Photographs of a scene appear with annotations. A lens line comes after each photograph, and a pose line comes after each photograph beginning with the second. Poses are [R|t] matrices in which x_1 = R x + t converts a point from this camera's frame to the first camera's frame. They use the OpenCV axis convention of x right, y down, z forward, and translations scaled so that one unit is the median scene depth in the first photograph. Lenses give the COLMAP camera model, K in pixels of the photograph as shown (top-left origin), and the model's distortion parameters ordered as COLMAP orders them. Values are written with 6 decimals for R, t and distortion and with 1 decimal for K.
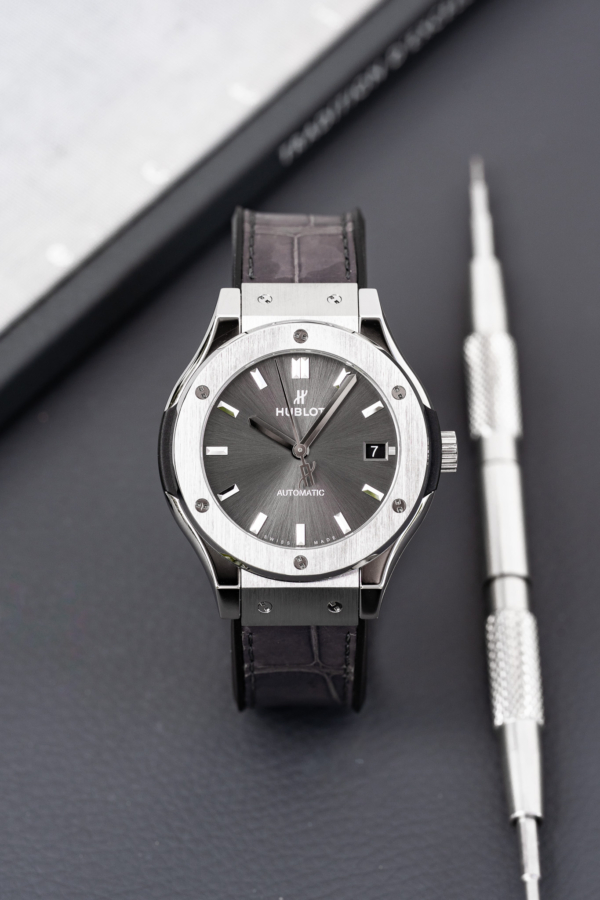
lens RADIAL K [[4227.3, 0, 300.0], [0, 4227.3, 450.0], [0, 0, 1]] dist [0.969411, -0.171343]
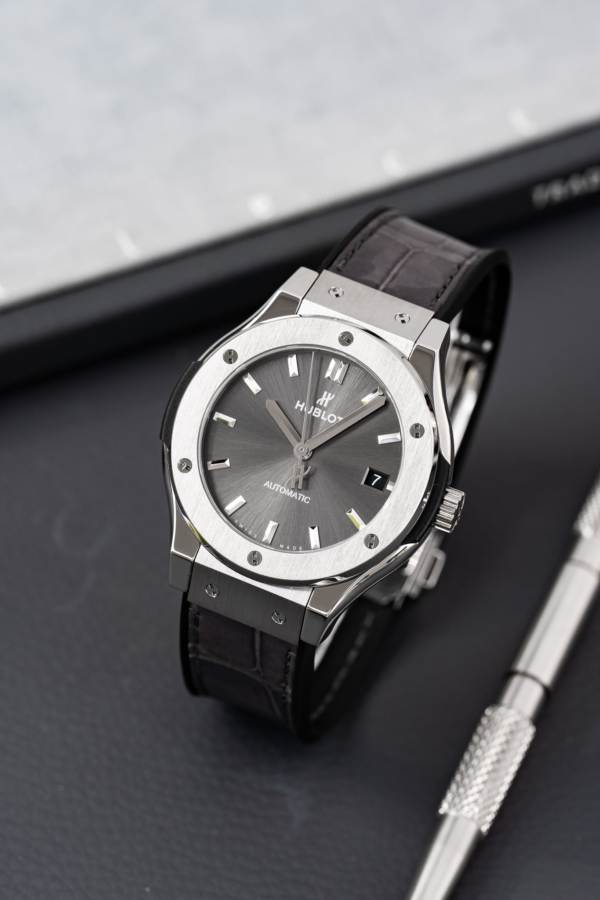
lens RADIAL K [[4227.3, 0, 300.0], [0, 4227.3, 450.0], [0, 0, 1]] dist [0.969411, -0.171343]
pose [[0.902407, 0.360937, -0.235341, 0.220080], [-0.366416, 0.930200, 0.021615, -0.020042], [0.226716, 0.066727, 0.971672, 0.071817]]
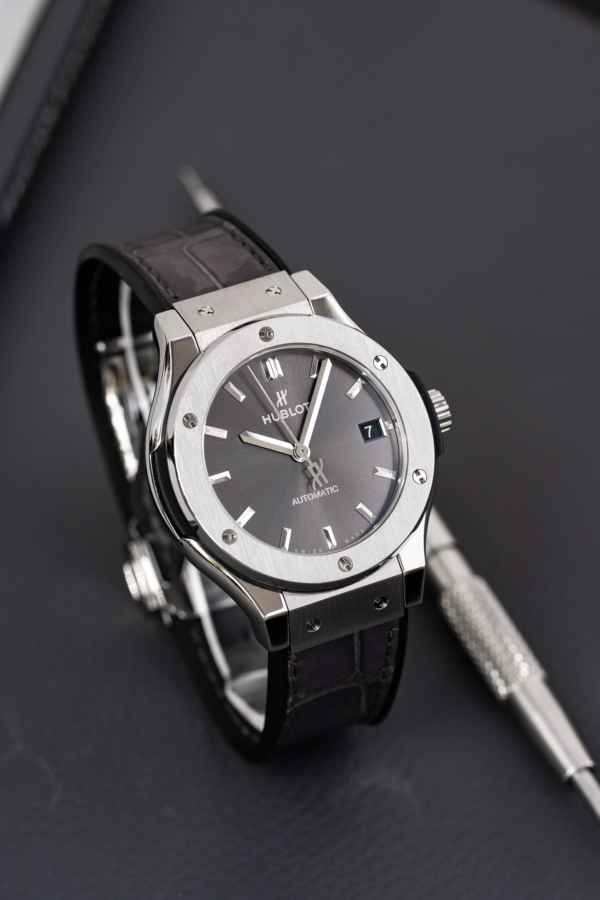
lens RADIAL K [[4227.3, 0, 300.0], [0, 4227.3, 450.0], [0, 0, 1]] dist [0.969411, -0.171343]
pose [[0.905211, -0.283204, 0.316842, -0.289973], [0.300717, 0.953690, -0.006702, 0.005735], [-0.300271, 0.101347, 0.948455, 0.114958]]
